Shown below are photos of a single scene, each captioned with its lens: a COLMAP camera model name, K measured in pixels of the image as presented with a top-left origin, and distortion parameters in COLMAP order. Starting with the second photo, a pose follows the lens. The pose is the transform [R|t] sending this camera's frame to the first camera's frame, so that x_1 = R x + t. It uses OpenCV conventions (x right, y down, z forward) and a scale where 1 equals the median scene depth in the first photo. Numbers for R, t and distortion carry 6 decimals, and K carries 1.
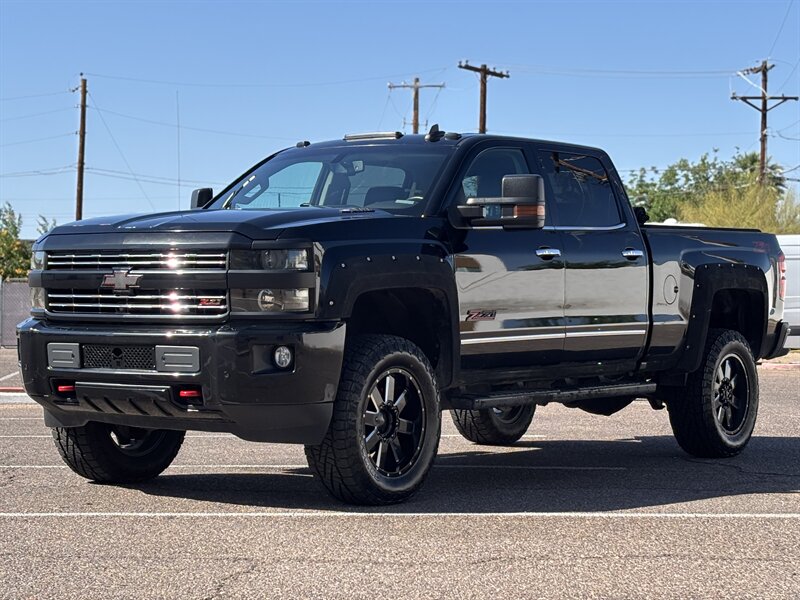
lens RADIAL K [[1825.3, 0, 399.6], [0, 1825.3, 299.5], [0, 0, 1]] dist [0.231579, 0.000000]
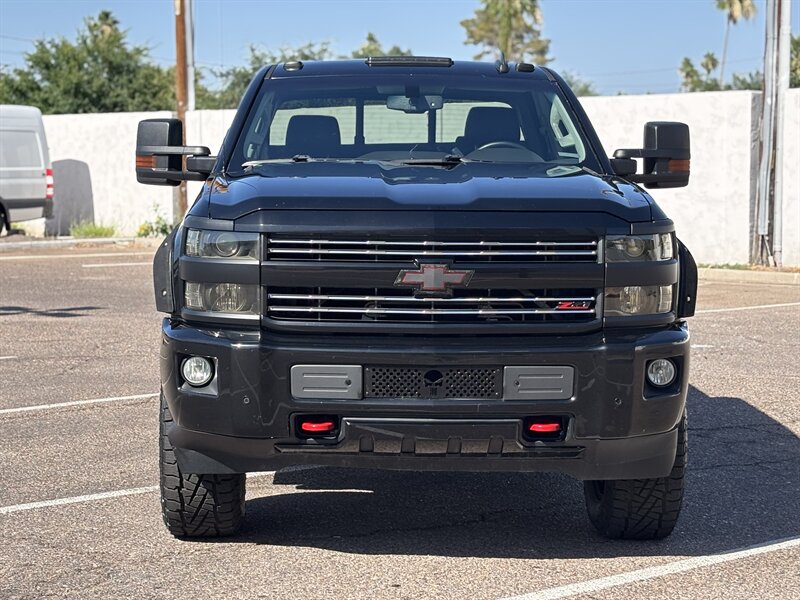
lens RADIAL K [[1825.3, 0, 400.0], [0, 1825.3, 300.2], [0, 0, 1]] dist [0.231579, 0.000000]
pose [[0.829572, -0.046082, 0.556494, -0.562479], [0.003408, 0.996988, 0.077479, -0.057296], [-0.558389, -0.062378, 0.827231, 0.403702]]
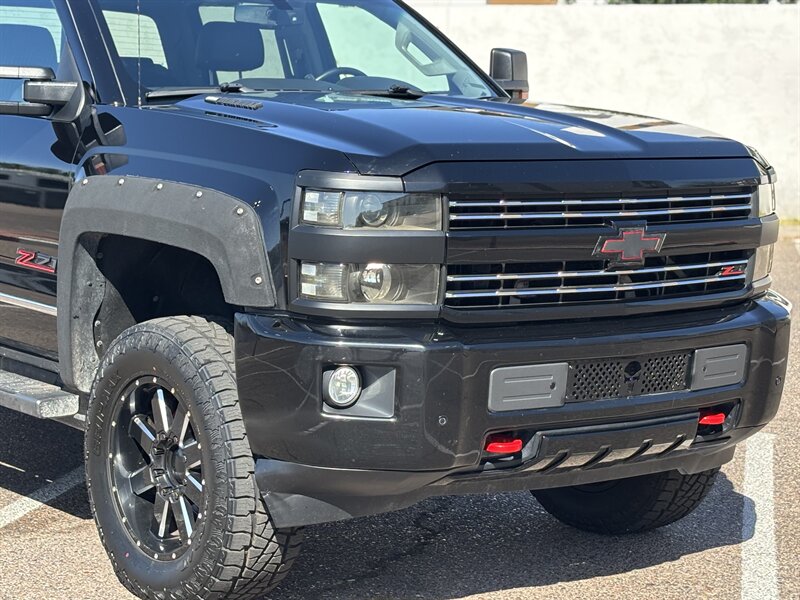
lens RADIAL K [[1825.3, 0, 398.5], [0, 1825.3, 300.0], [0, 0, 1]] dist [0.231579, 0.000000]
pose [[0.348888, -0.107998, 0.930921, -0.710008], [-0.010160, 0.992844, 0.118989, -0.060499], [-0.937109, -0.050972, 0.345294, 0.863474]]
